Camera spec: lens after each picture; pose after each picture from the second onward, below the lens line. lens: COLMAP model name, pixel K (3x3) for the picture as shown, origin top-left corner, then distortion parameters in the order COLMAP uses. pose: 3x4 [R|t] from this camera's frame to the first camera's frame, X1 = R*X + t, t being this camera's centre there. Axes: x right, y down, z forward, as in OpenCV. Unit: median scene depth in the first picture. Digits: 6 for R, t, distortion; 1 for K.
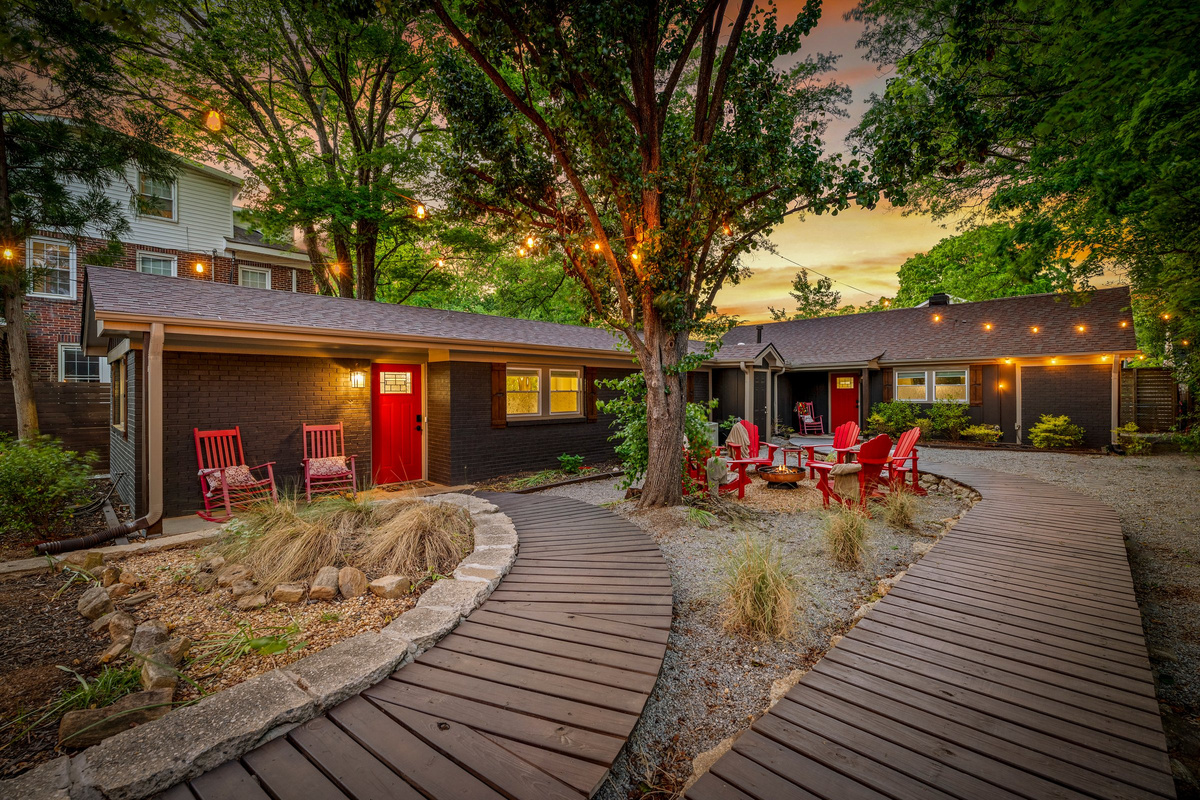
lens RADIAL K [[518.8, 0, 602.7], [0, 518.8, 399.1], [0, 0, 1]] dist [-0.004851, -0.000040]
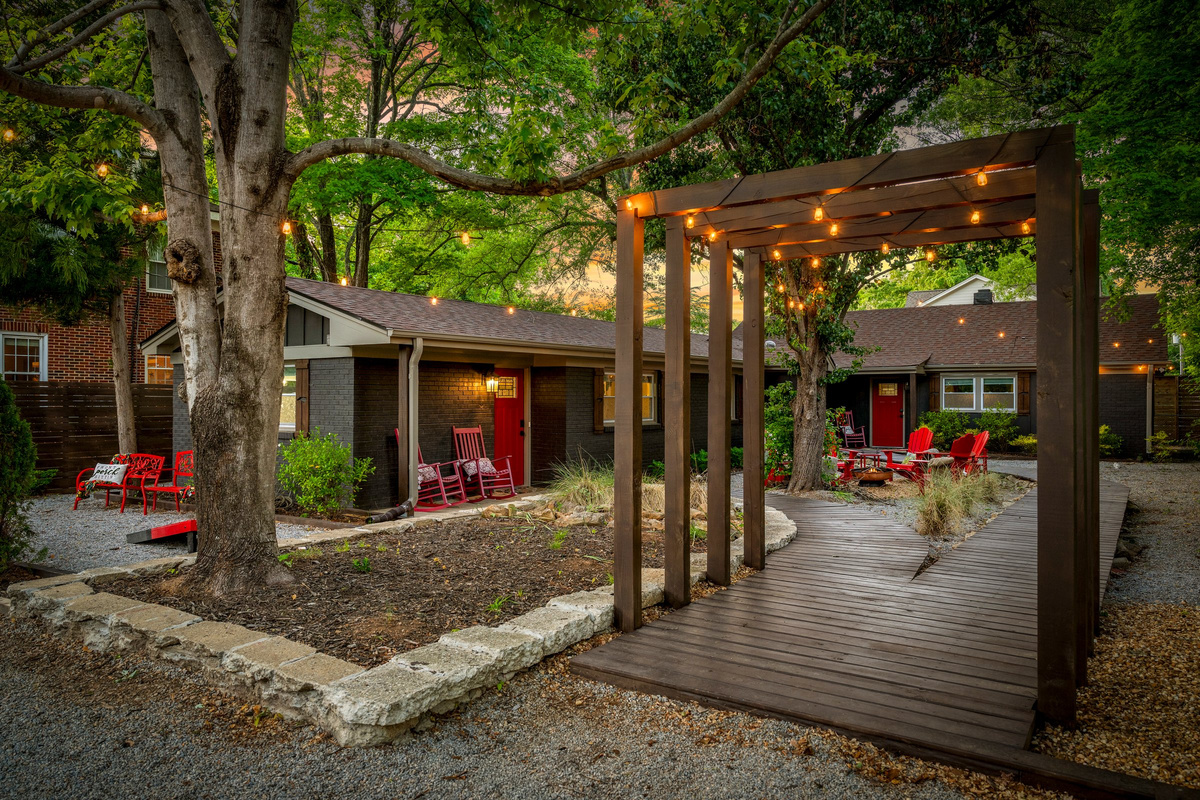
lens RADIAL K [[813.8, 0, 600.3], [0, 813.8, 410.1], [0, 0, 1]] dist [-0.007849, 0.002677]
pose [[0.987073, 0.004846, 0.160198, -0.409480], [-0.005108, 0.999986, 0.001224, 0.008276], [-0.160190, -0.002026, 0.987084, -0.499501]]
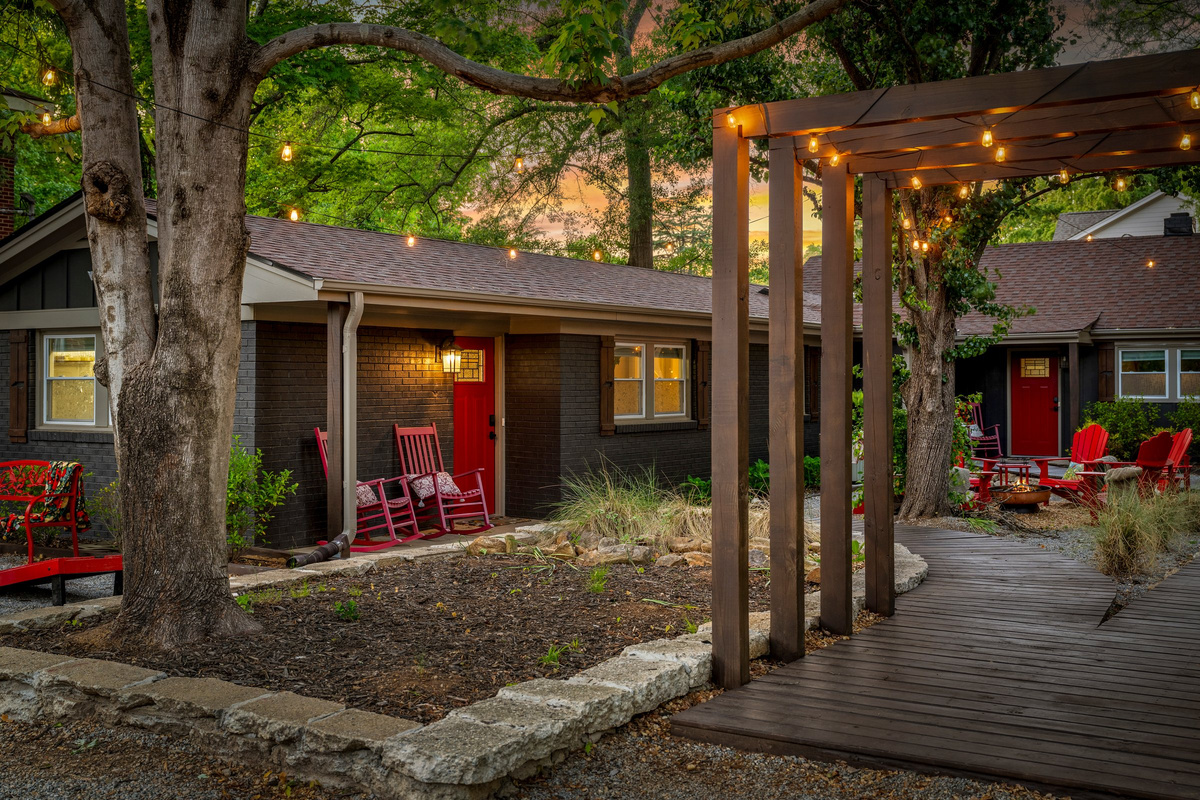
lens RADIAL K [[1326.7, 0, 599.1], [0, 1326.7, 389.9], [0, 0, 1]] dist [-0.009914, 0.000000]
pose [[0.981845, 0.003000, 0.189661, -0.483522], [-0.001261, 0.999956, -0.009289, 0.012842], [-0.189681, 0.008882, 0.981806, -0.592640]]
